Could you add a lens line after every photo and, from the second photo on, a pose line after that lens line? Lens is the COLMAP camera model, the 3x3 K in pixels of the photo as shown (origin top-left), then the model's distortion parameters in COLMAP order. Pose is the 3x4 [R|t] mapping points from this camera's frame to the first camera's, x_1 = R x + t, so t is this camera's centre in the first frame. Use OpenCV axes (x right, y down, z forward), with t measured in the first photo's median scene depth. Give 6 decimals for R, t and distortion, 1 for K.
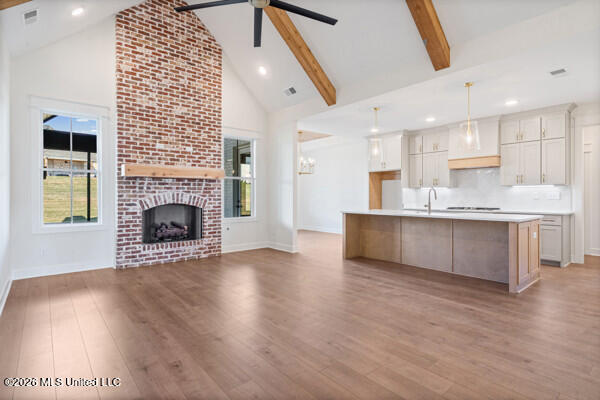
lens RADIAL K [[300.5, 0, 297.3], [0, 300.5, 197.0], [0, 0, 1]] dist [-0.001732, -0.000169]
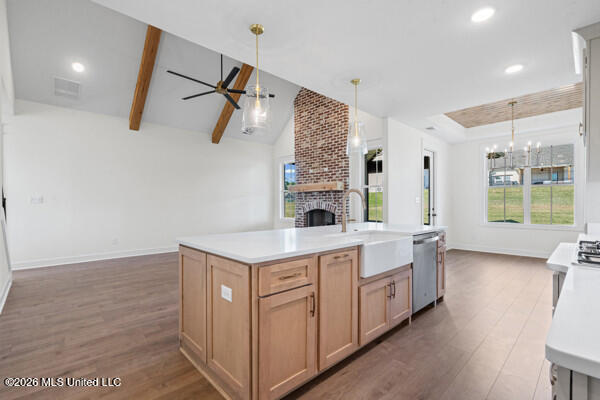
lens RADIAL K [[277.7, 0, 297.5], [0, 277.7, 204.3], [0, 0, 1]] dist [0.000458, 0.000033]
pose [[0.060899, 0.000576, -0.998144, 0.915606], [0.001397, 0.999999, 0.000663, -0.002055], [0.998143, -0.001435, 0.060898, 0.815214]]
